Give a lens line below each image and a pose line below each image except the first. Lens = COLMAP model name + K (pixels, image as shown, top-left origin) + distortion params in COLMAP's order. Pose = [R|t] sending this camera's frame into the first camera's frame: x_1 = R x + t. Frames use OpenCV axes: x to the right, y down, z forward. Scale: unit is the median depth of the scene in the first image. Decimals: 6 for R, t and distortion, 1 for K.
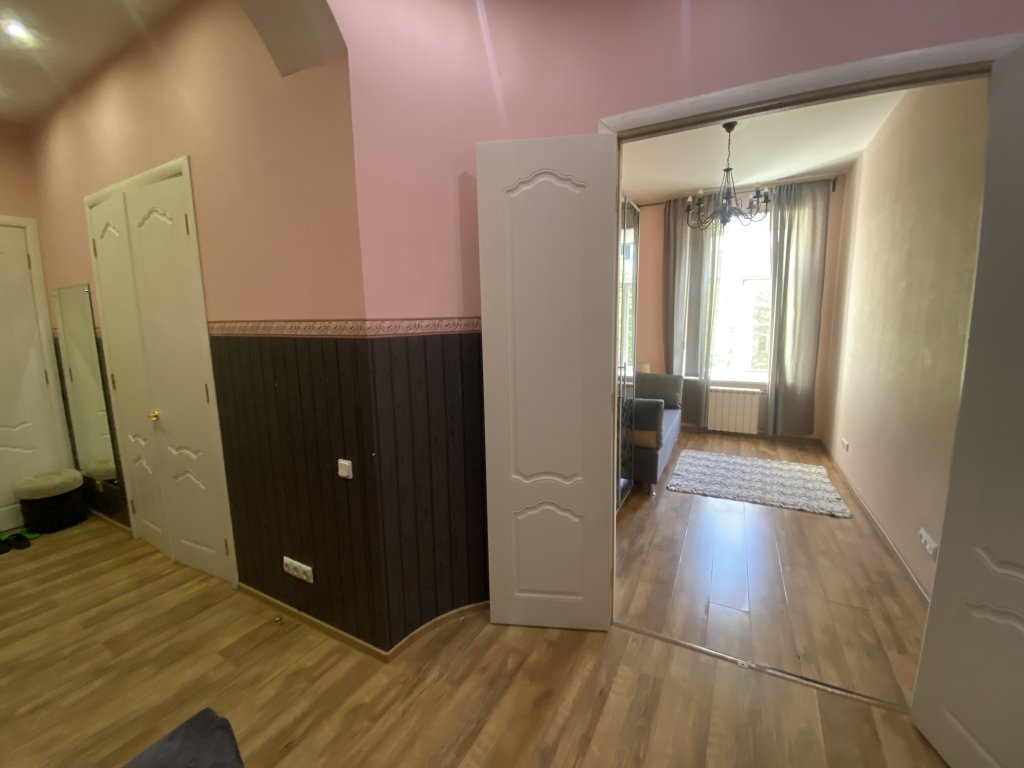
lens RADIAL K [[419.6, 0, 513.0], [0, 419.6, 377.7], [0, 0, 1]] dist [-0.000470, -0.000235]
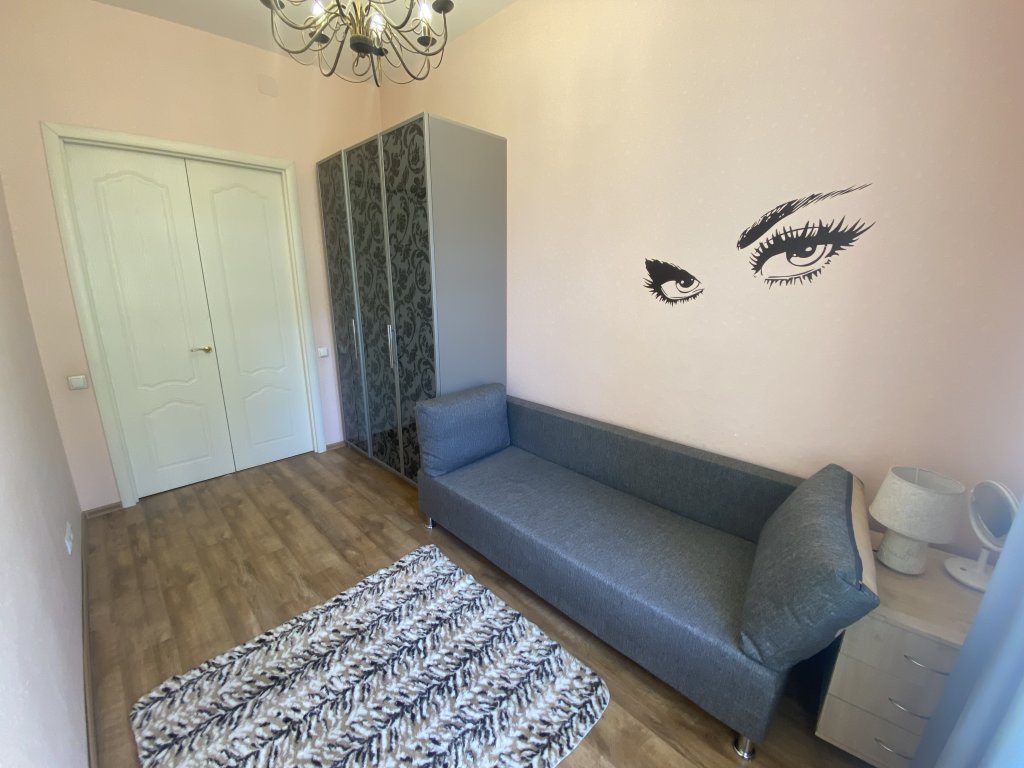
lens RADIAL K [[420.7, 0, 510.0], [0, 420.7, 376.0], [0, 0, 1]] dist [0.048399, -0.023966]
pose [[-0.310074, 0.235144, -0.921174, 0.736937], [-0.127739, 0.949840, 0.285459, -0.161540], [0.942092, 0.206184, -0.264484, 1.038418]]
